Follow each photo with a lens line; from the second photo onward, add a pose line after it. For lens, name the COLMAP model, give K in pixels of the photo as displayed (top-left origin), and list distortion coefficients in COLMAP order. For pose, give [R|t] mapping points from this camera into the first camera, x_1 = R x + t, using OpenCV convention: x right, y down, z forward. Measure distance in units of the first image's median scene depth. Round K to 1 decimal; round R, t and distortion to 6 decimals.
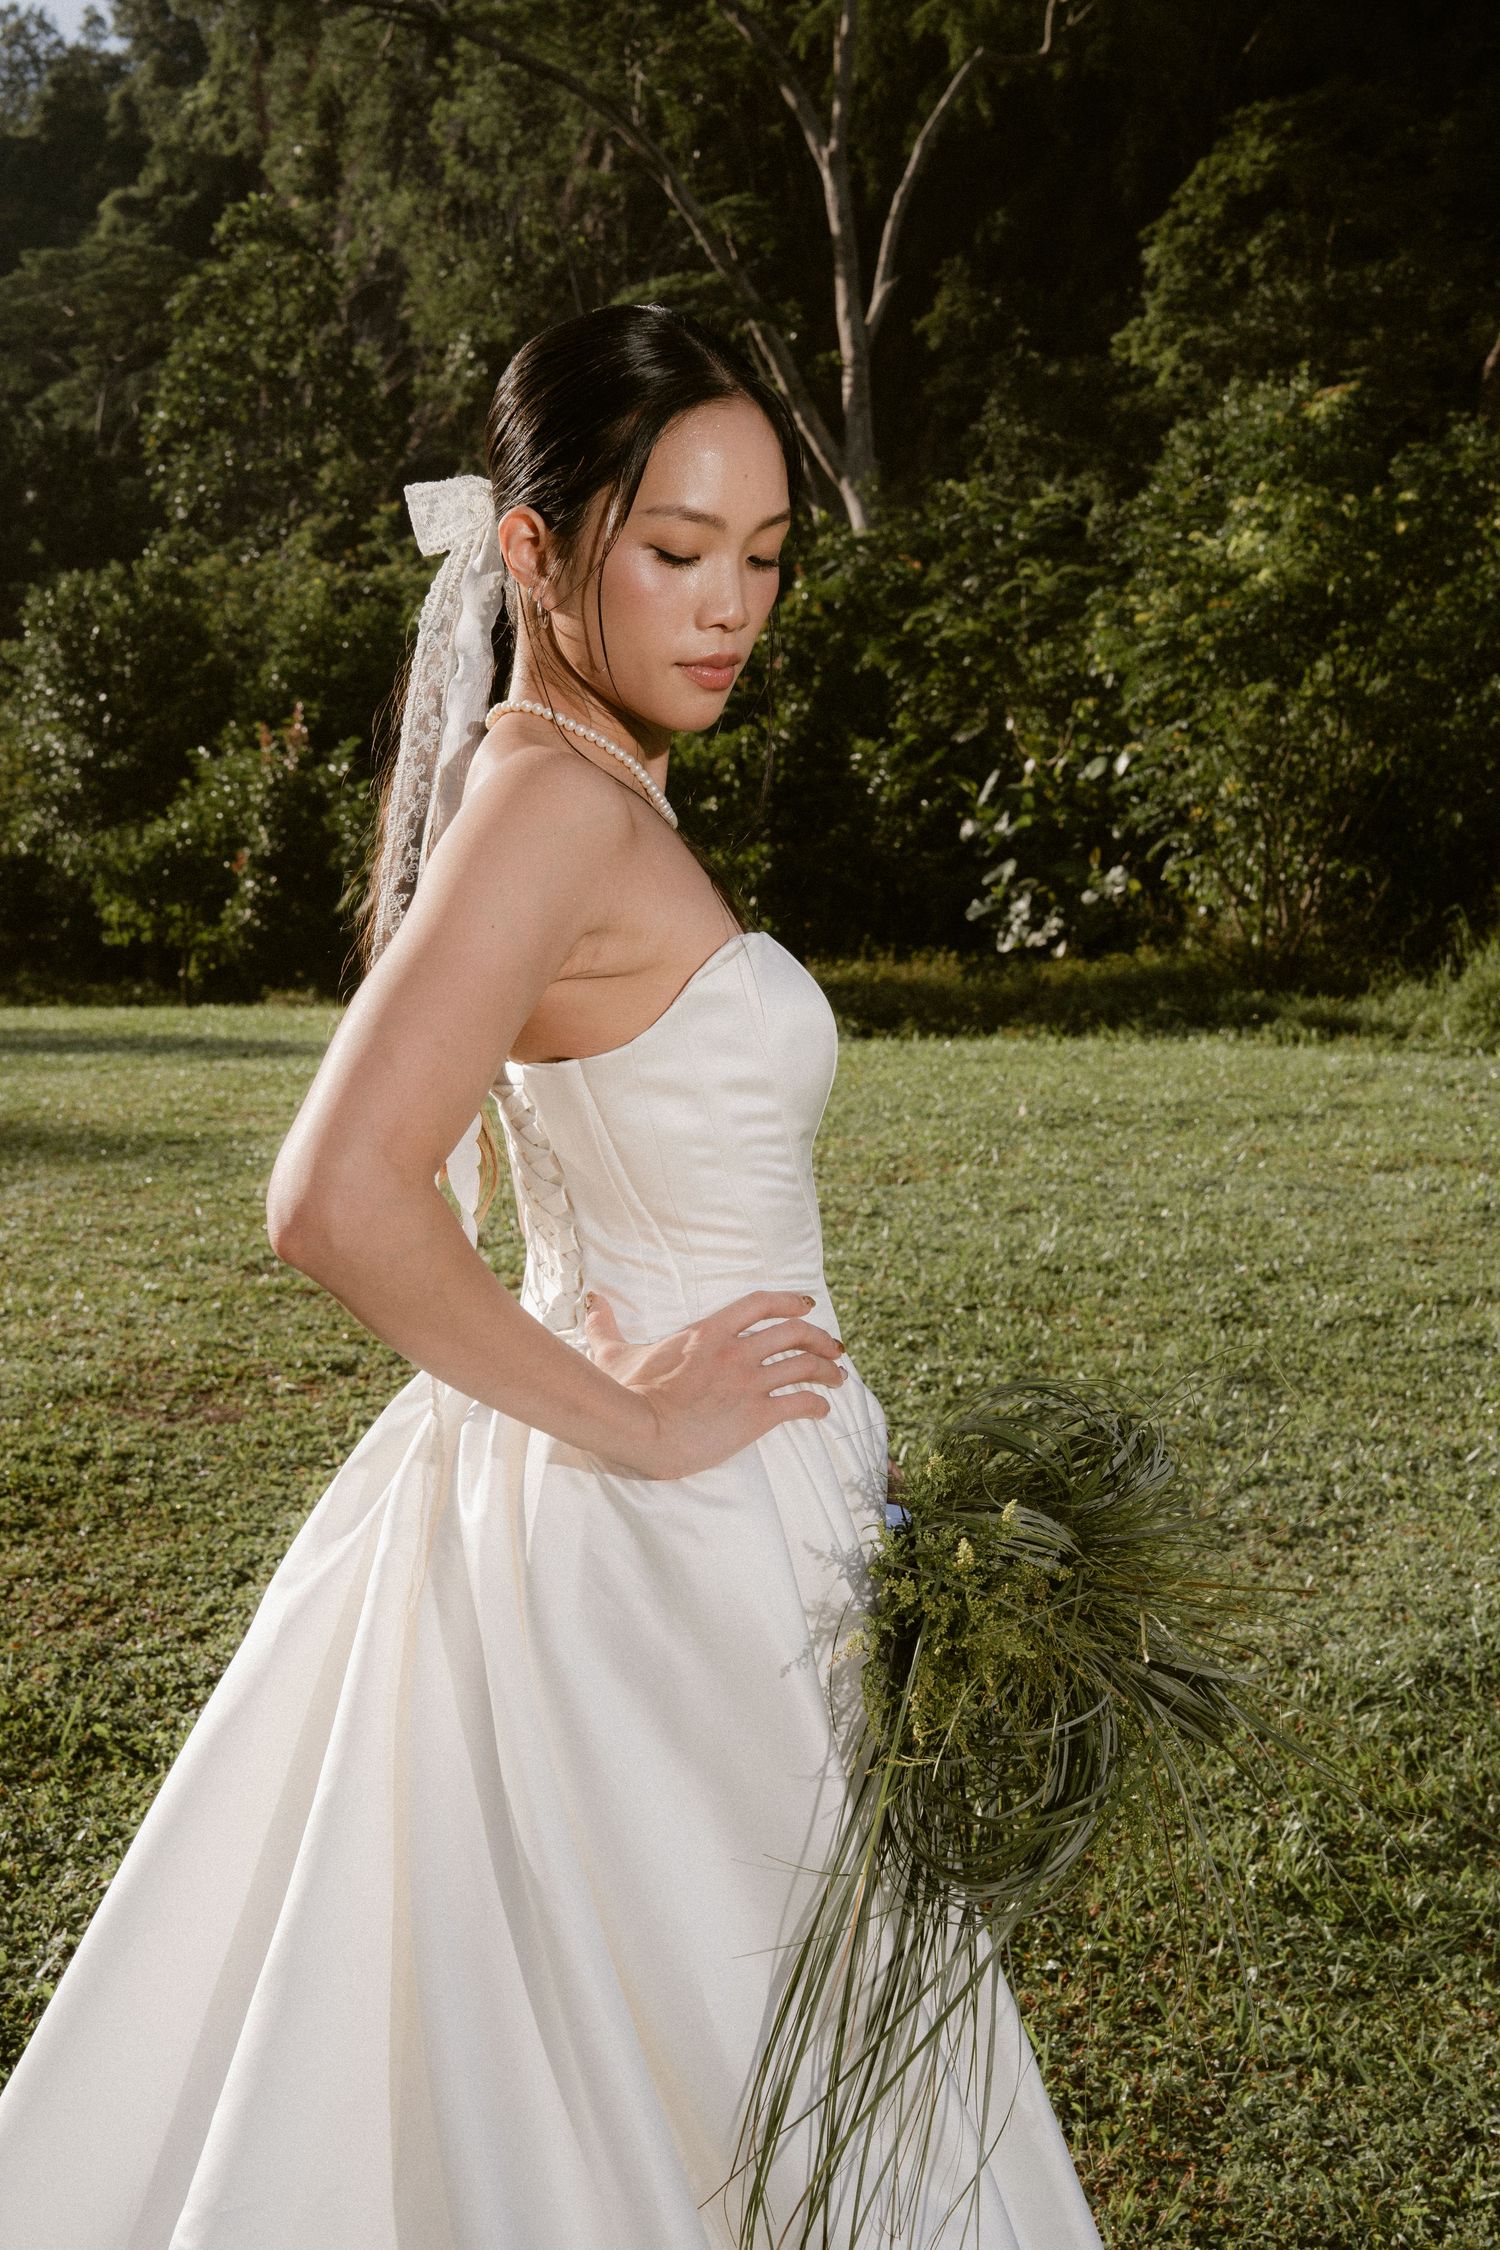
lens RADIAL K [[2653.2, 0, 759.8], [0, 2653.2, 1157.7], [0, 0, 1]] dist [0.074496, 0.102319]
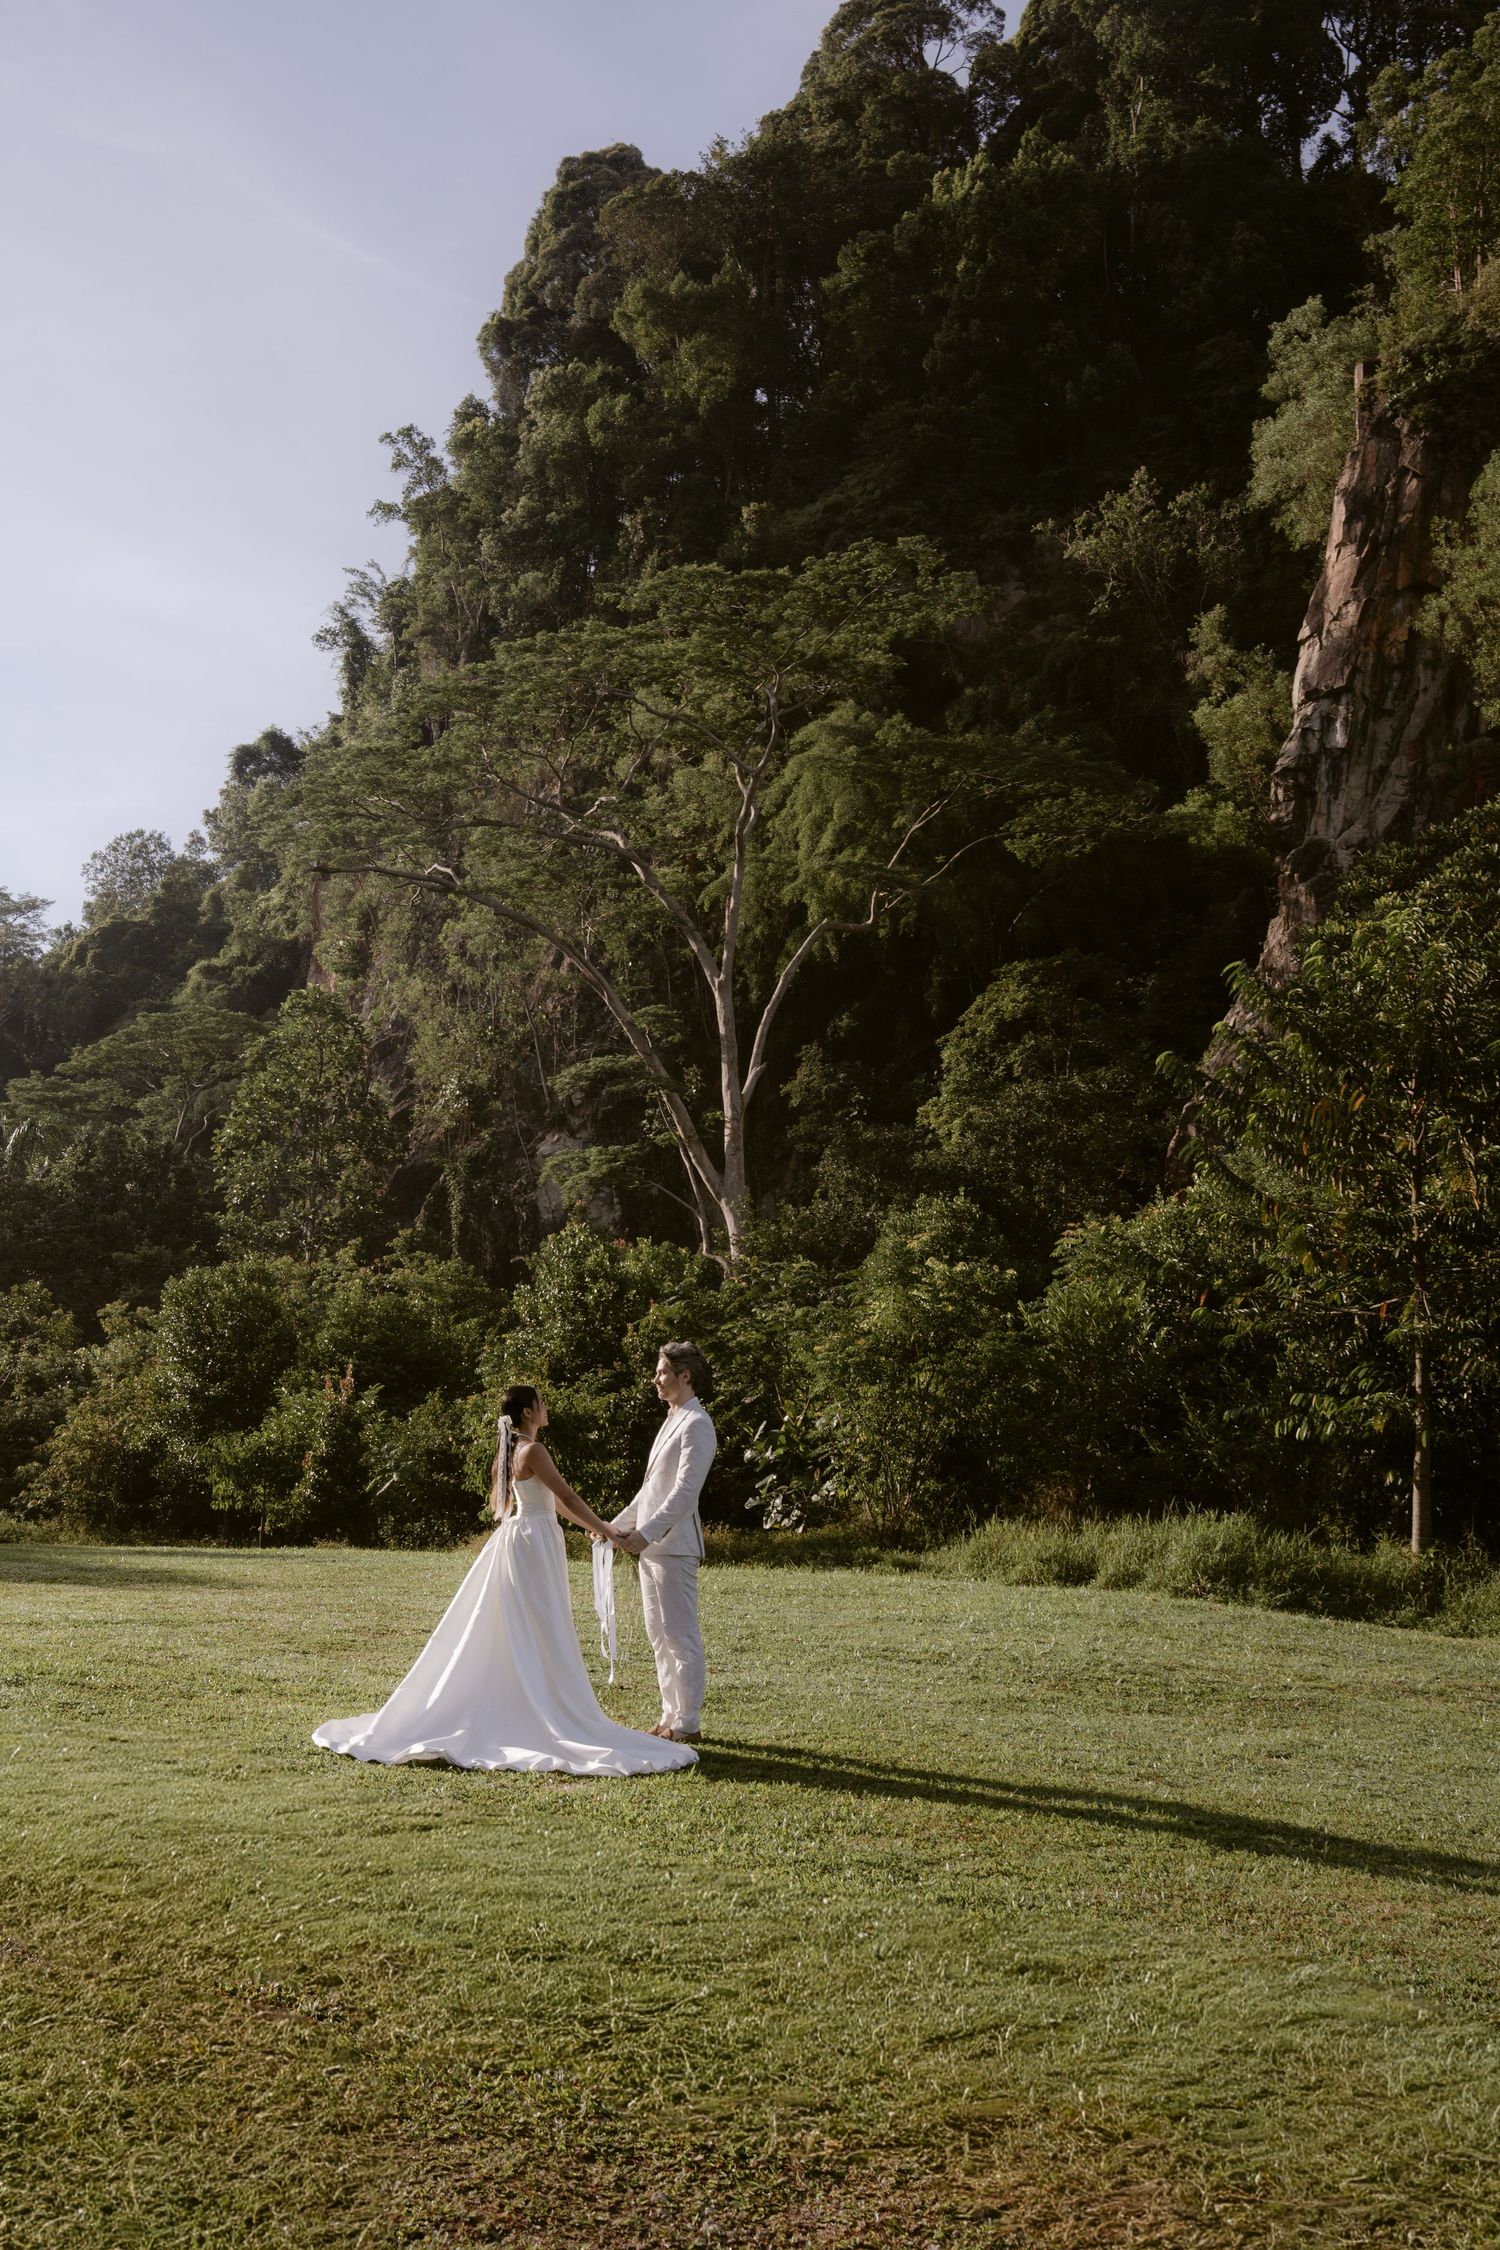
lens RADIAL K [[2232.1, 0, 750.0], [0, 2232.1, 1125.0], [0, 0, 1]] dist [-0.020067, 0.129432]
pose [[0.998727, 0.040130, 0.030565, 0.028468], [-0.030631, 0.963863, -0.264633, 0.049493], [-0.040080, 0.263360, 0.963865, -0.422721]]
